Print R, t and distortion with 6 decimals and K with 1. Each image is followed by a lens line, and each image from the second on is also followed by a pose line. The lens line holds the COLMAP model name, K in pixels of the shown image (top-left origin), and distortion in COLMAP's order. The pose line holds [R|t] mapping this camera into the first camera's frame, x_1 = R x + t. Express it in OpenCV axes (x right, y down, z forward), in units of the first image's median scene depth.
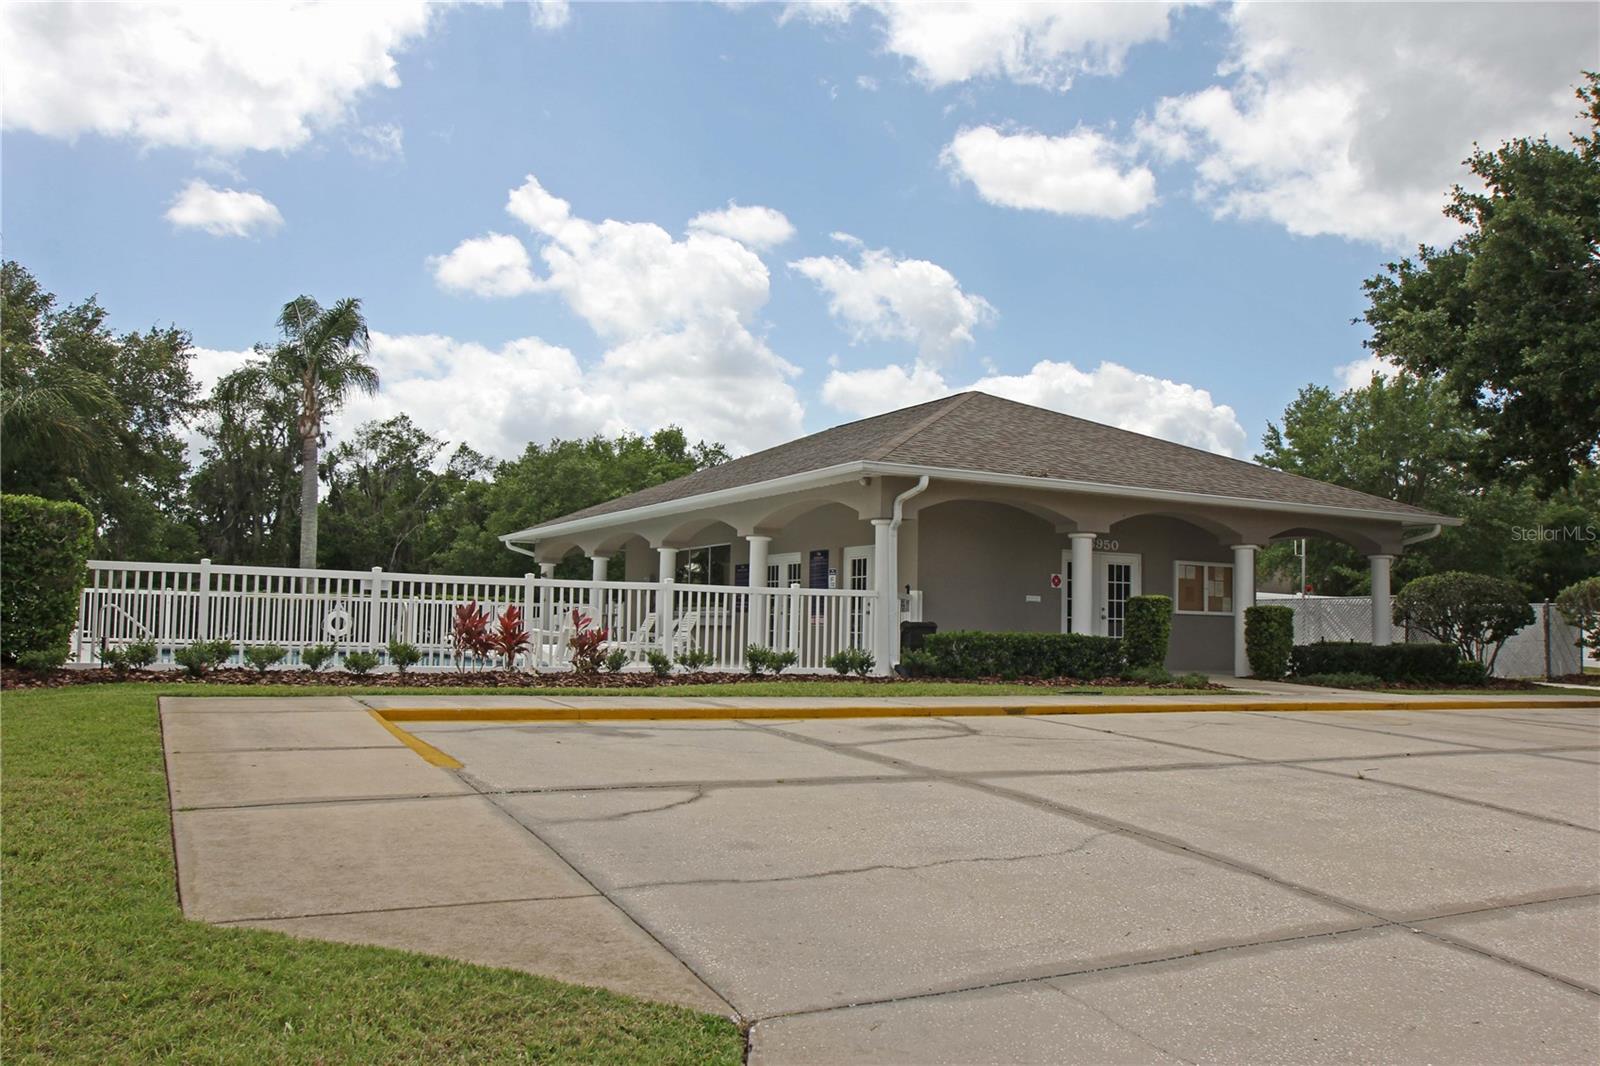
lens RADIAL K [[1259.5, 0, 797.4], [0, 1259.5, 552.2], [0, 0, 1]] dist [-0.039839, 0.000405]
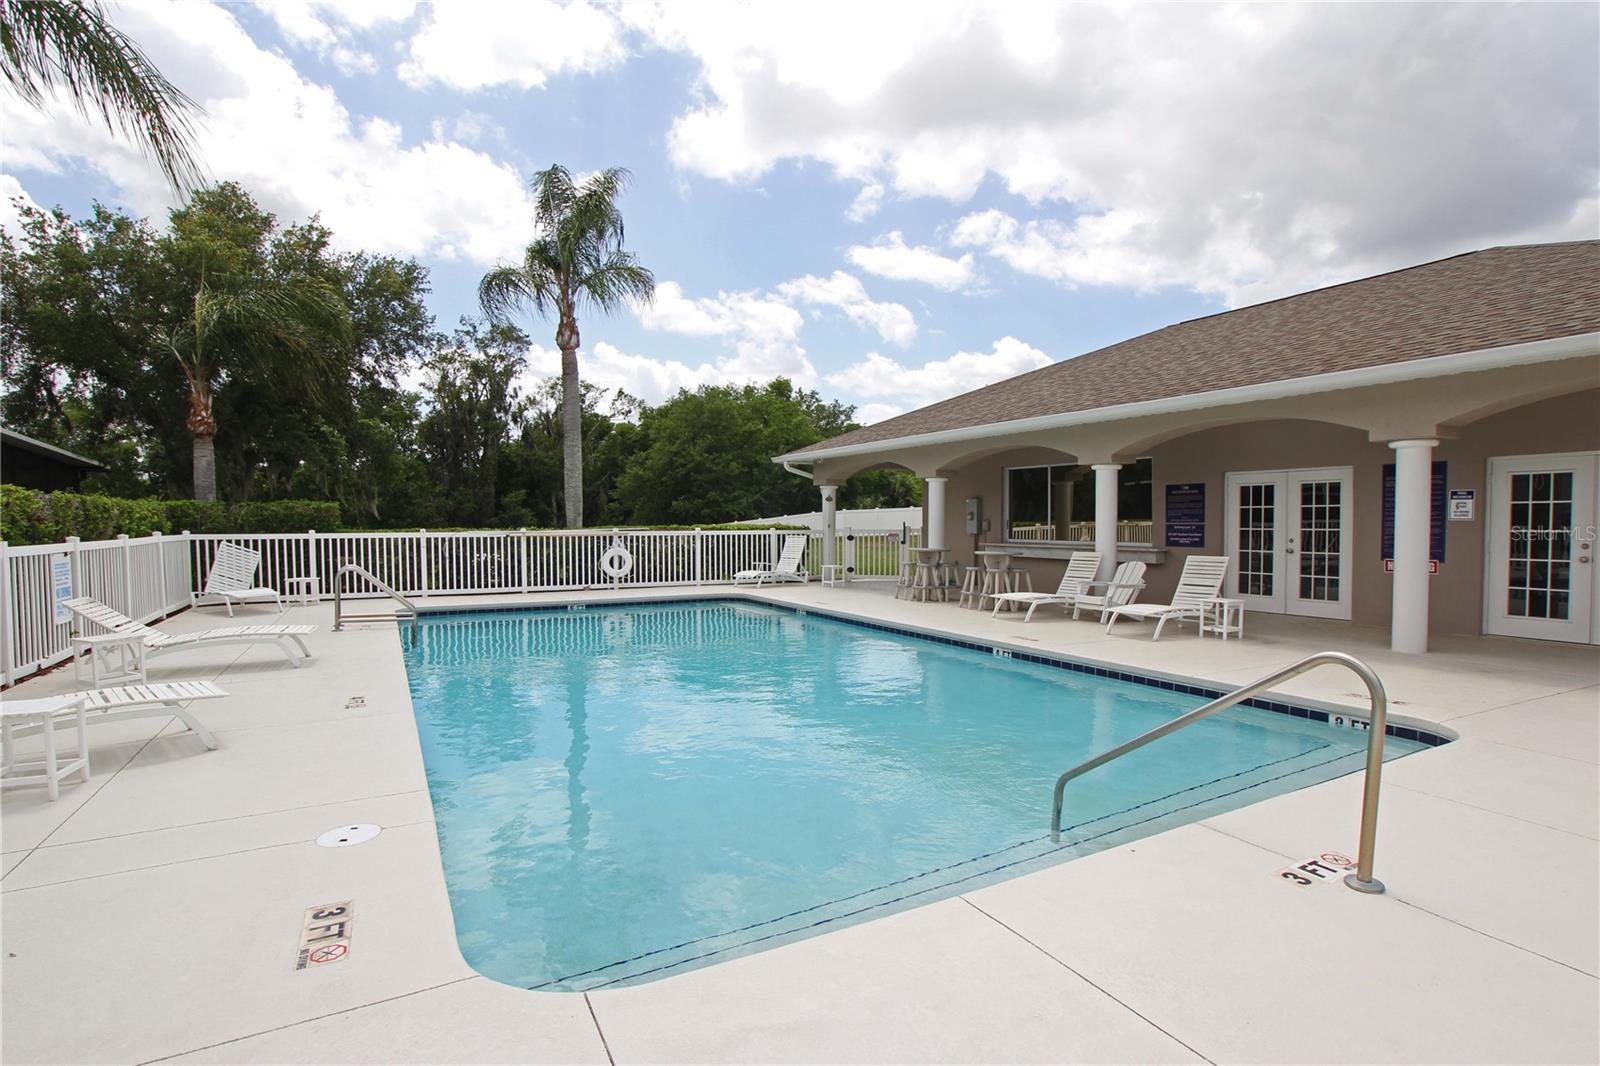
lens RADIAL K [[807.7, 0, 804.6], [0, 807.7, 546.4], [0, 0, 1]] dist [-0.081857, 0.040680]
pose [[0.999543, -0.030117, 0.002512, -0.094541], [0.029731, 0.994834, 0.097068, -0.002209], [-0.005423, -0.096949, 0.995275, 0.175227]]
